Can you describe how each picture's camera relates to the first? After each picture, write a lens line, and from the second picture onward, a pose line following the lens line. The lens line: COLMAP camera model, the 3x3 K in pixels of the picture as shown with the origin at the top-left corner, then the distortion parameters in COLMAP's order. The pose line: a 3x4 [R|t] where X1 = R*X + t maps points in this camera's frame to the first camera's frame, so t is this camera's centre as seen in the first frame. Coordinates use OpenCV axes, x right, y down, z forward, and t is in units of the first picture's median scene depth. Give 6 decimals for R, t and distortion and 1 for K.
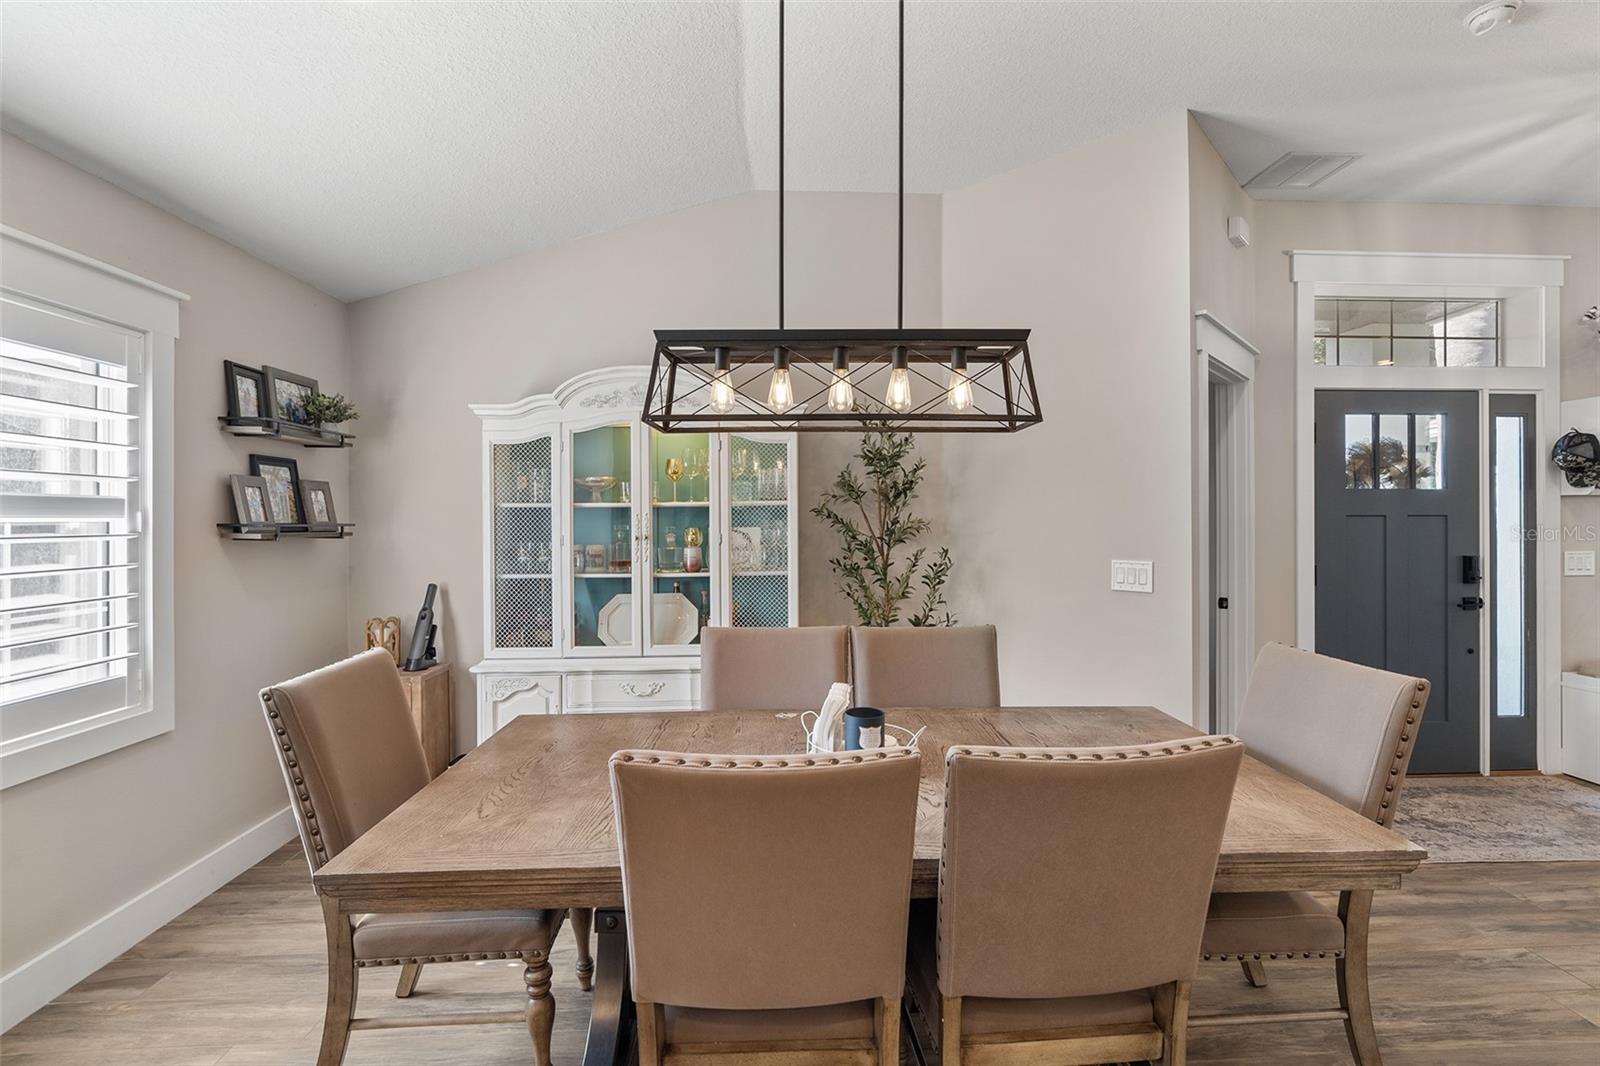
lens RADIAL K [[720.4, 0, 803.6], [0, 720.4, 521.1], [0, 0, 1]] dist [0.000594, 0.000027]
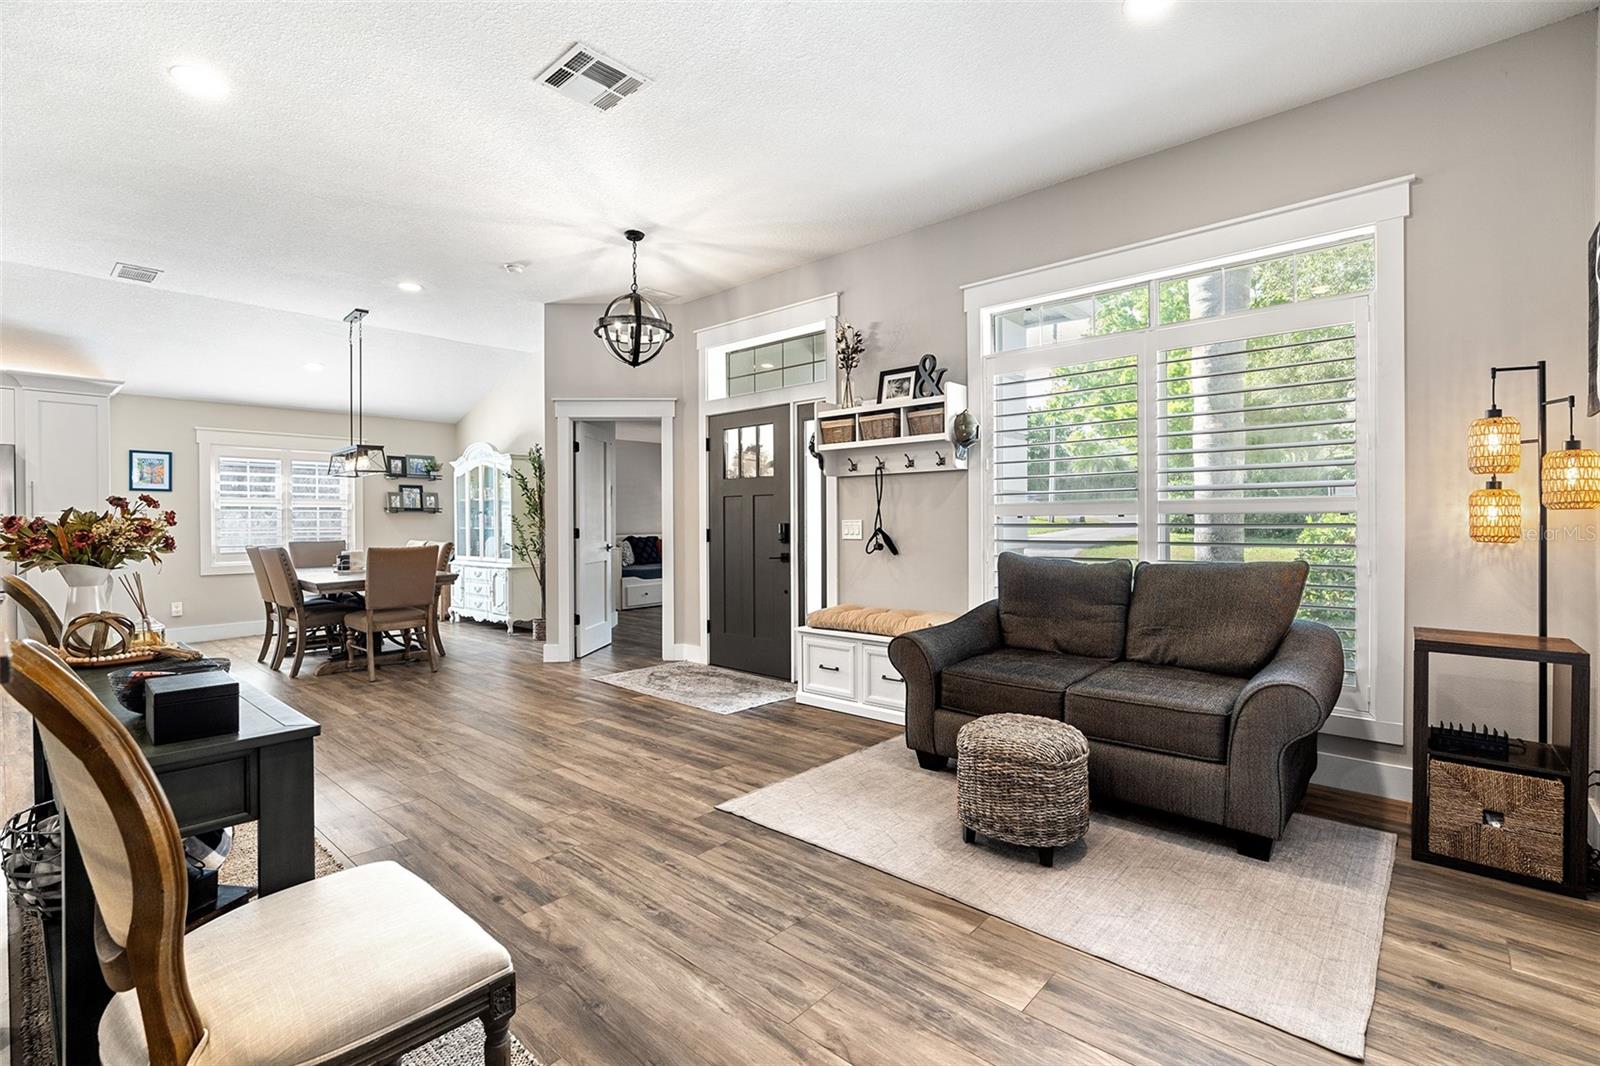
lens RADIAL K [[720.4, 0, 800.8], [0, 720.4, 530.8], [0, 0, 1]] dist [0.000594, 0.000027]
pose [[0.706226, 0.009929, -0.707916, 1.968098], [-0.003065, 0.999935, 0.010967, 0.047852], [0.707979, -0.005576, 0.706211, 0.038103]]
